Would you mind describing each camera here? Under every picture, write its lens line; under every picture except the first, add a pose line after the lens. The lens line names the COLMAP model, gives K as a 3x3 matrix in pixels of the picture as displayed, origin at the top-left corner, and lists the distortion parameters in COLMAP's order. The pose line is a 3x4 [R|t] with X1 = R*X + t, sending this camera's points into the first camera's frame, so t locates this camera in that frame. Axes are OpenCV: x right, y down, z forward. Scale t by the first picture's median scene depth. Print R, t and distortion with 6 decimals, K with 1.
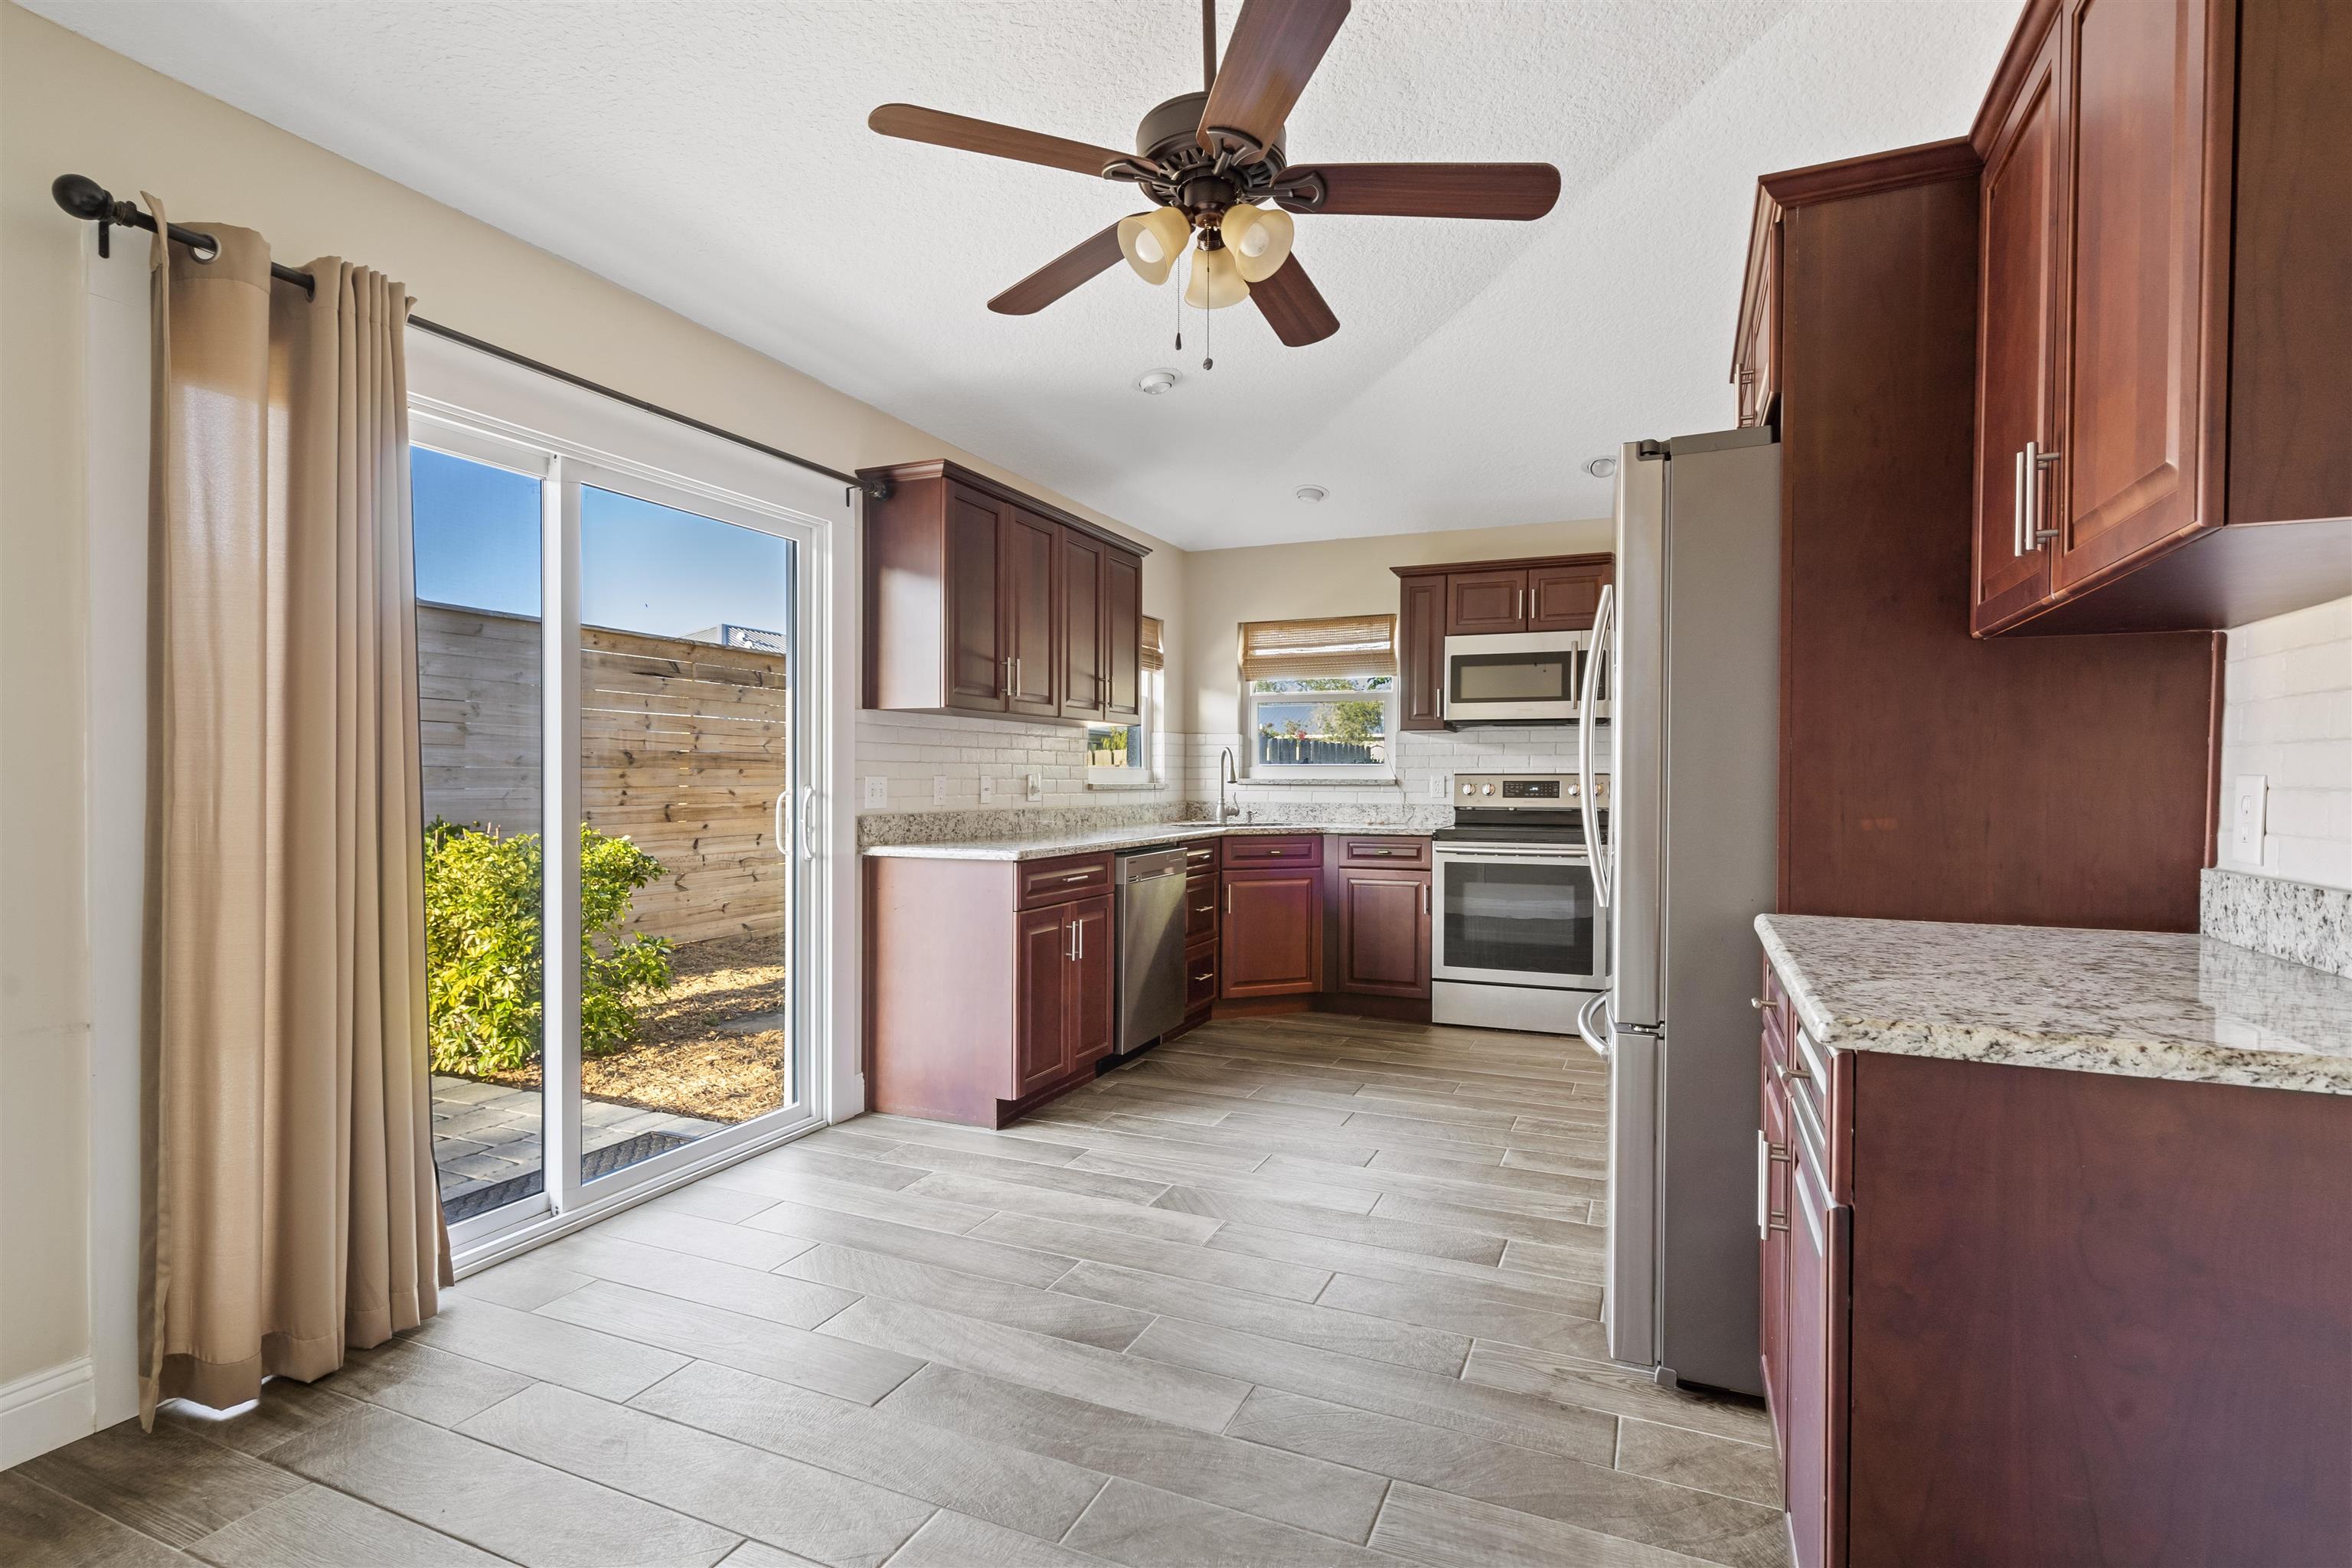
lens RADIAL K [[1118.3, 0, 1176.0], [0, 1118.3, 784.0], [0, 0, 1]] dist [-0.000494, 0.000322]
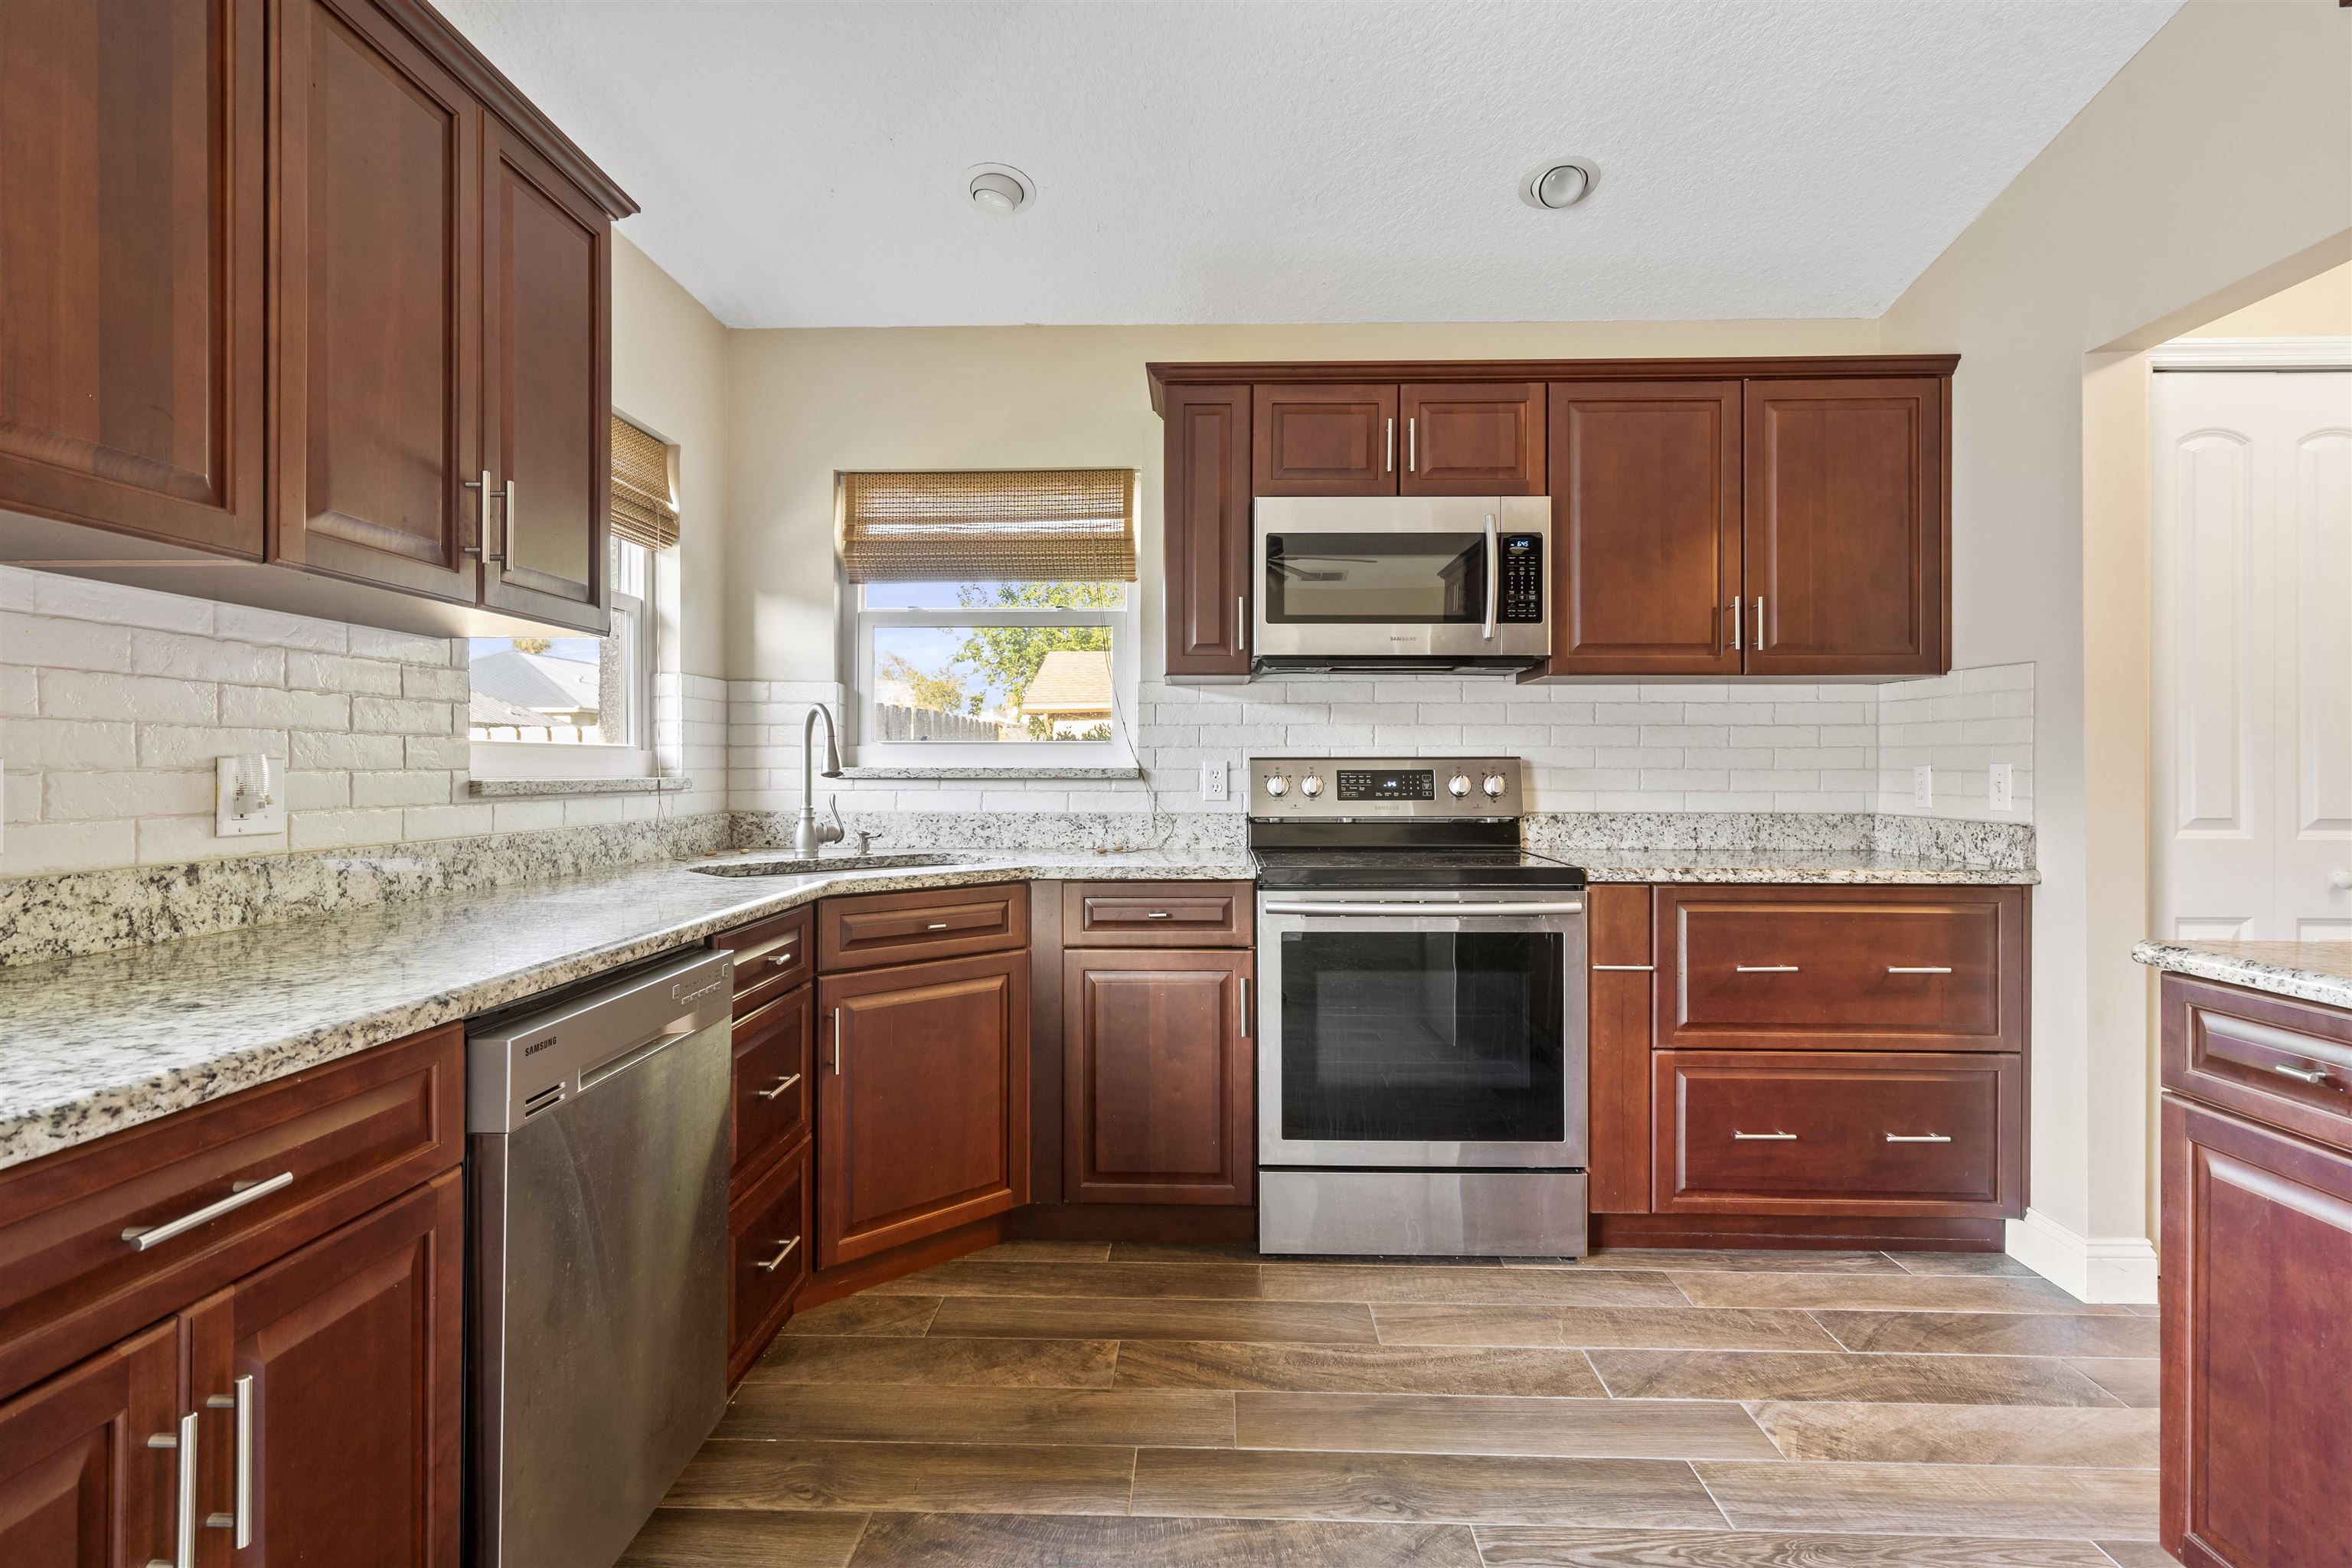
lens RADIAL K [[1168.9, 0, 1174.7], [0, 1168.9, 766.7], [0, 0, 1]] dist [0.002309, 0.001380]
pose [[0.930785, -0.002450, 0.365560, 0.003895], [0.004748, 0.999974, -0.005387, -0.001865], [-0.365537, 0.006750, 0.930772, 0.519407]]
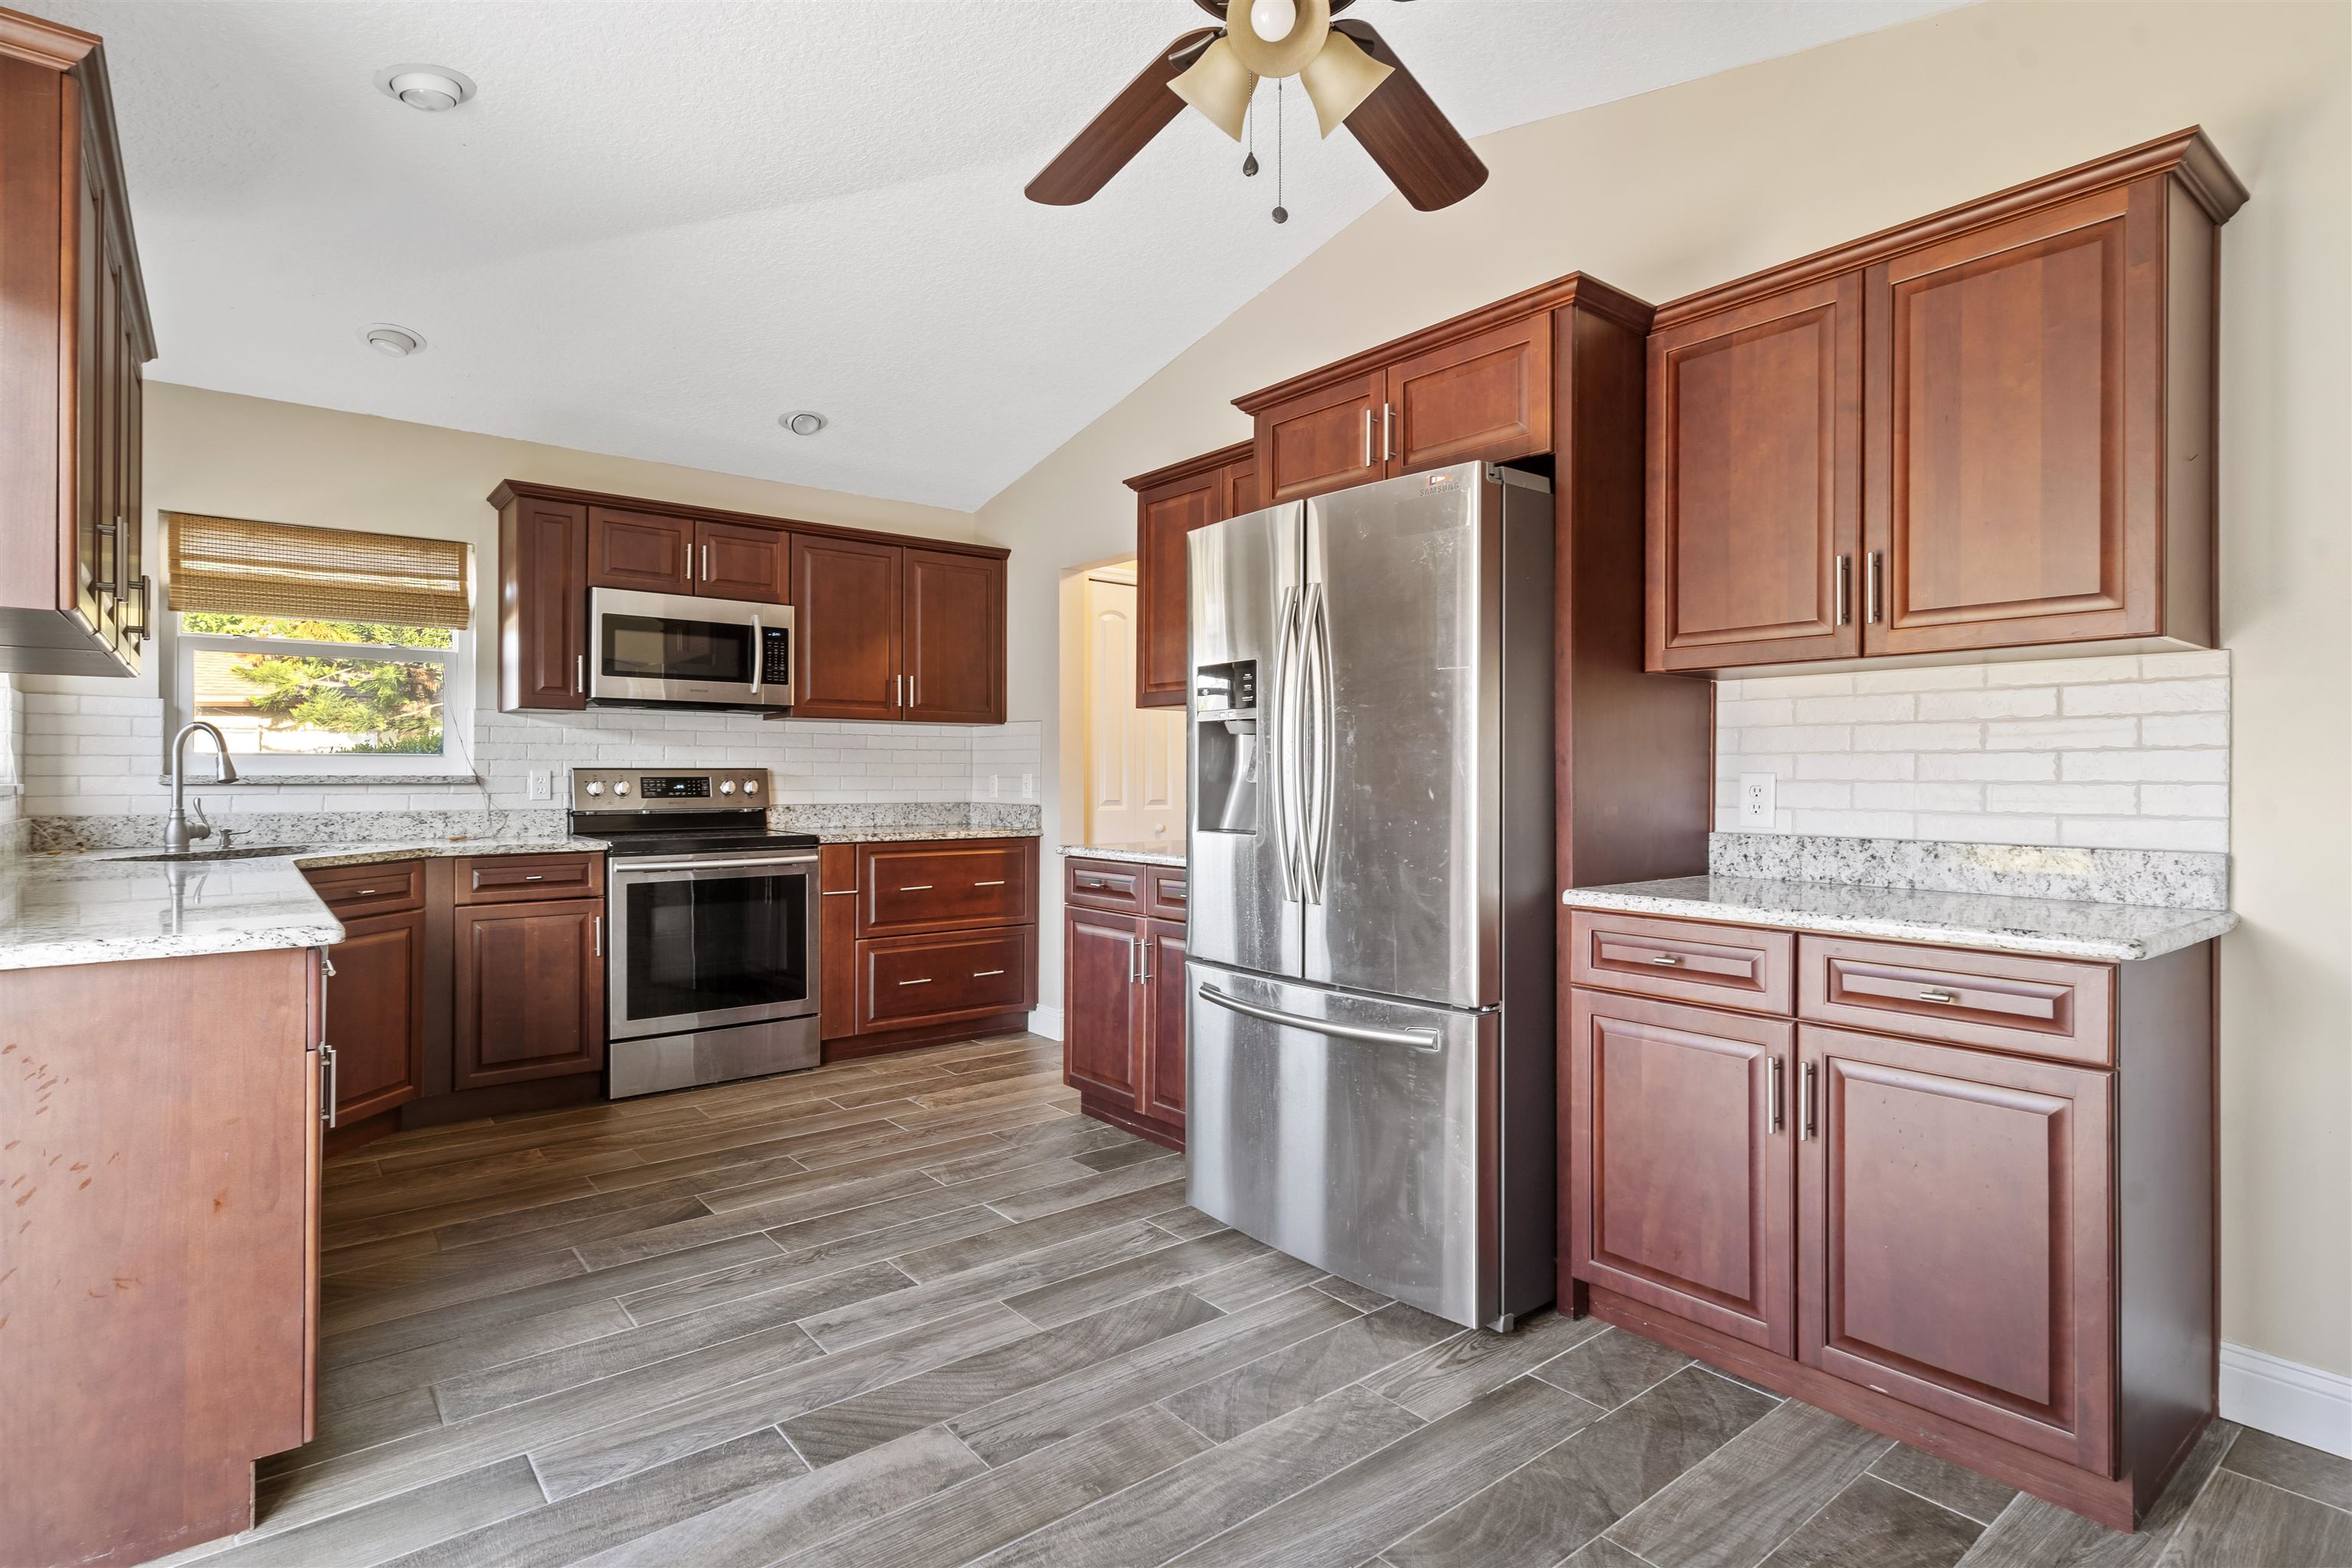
lens RADIAL K [[1168.9, 0, 1174.7], [0, 1168.9, 766.7], [0, 0, 1]] dist [0.002309, 0.001380]
pose [[0.469993, 0.003523, 0.882663, -0.282811], [0.005089, 0.999965, -0.006701, -0.002892], [-0.882656, 0.007641, 0.469958, 0.290794]]
